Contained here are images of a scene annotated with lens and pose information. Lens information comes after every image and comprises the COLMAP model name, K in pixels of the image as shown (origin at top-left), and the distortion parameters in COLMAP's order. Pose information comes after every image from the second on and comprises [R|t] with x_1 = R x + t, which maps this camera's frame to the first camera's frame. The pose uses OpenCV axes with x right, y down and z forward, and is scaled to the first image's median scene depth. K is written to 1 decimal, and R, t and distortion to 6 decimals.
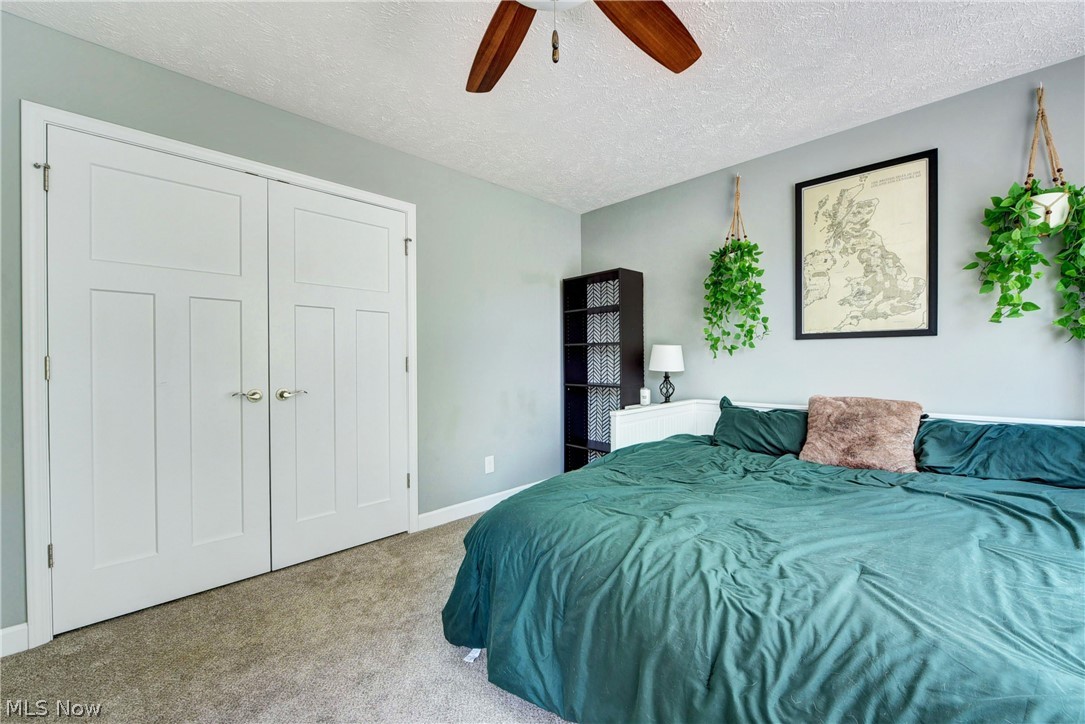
lens RADIAL K [[433.1, 0, 544.8], [0, 433.1, 363.4], [0, 0, 1]] dist [-0.008762, -0.000483]
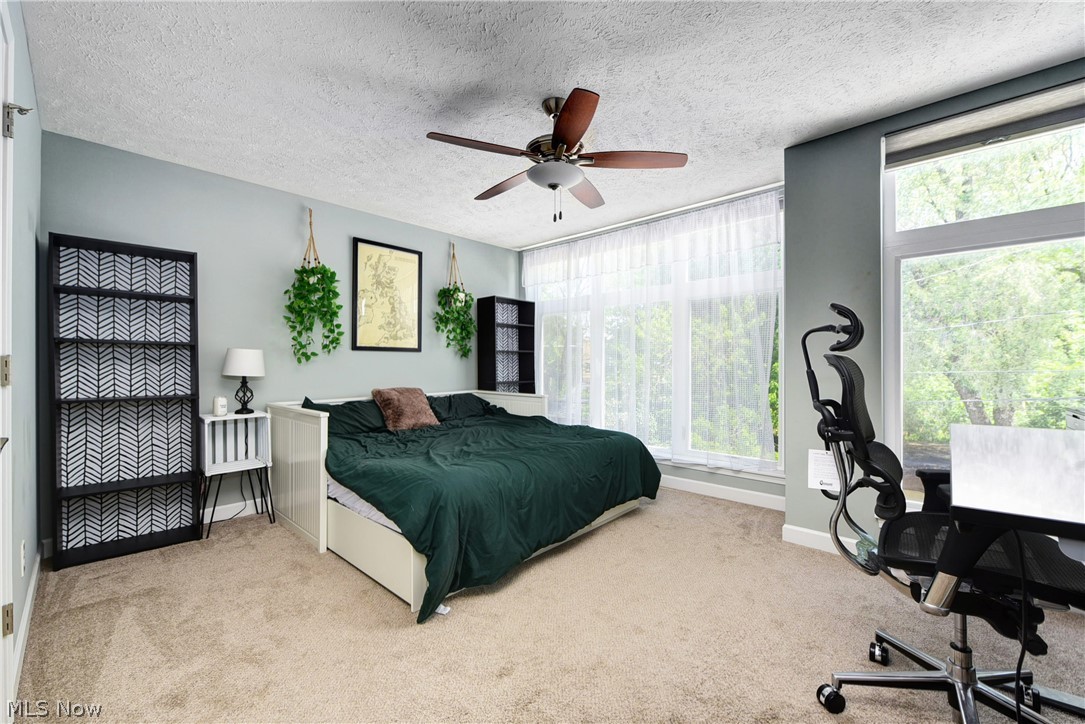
lens RADIAL K [[433.1, 0, 544.8], [0, 433.1, 363.4], [0, 0, 1]] dist [-0.008762, -0.000483]
pose [[-0.040338, 0.007999, 0.999154, -0.846445], [0.008136, 0.999937, -0.007677, 0.002716], [-0.999153, 0.007819, -0.040400, 0.465389]]
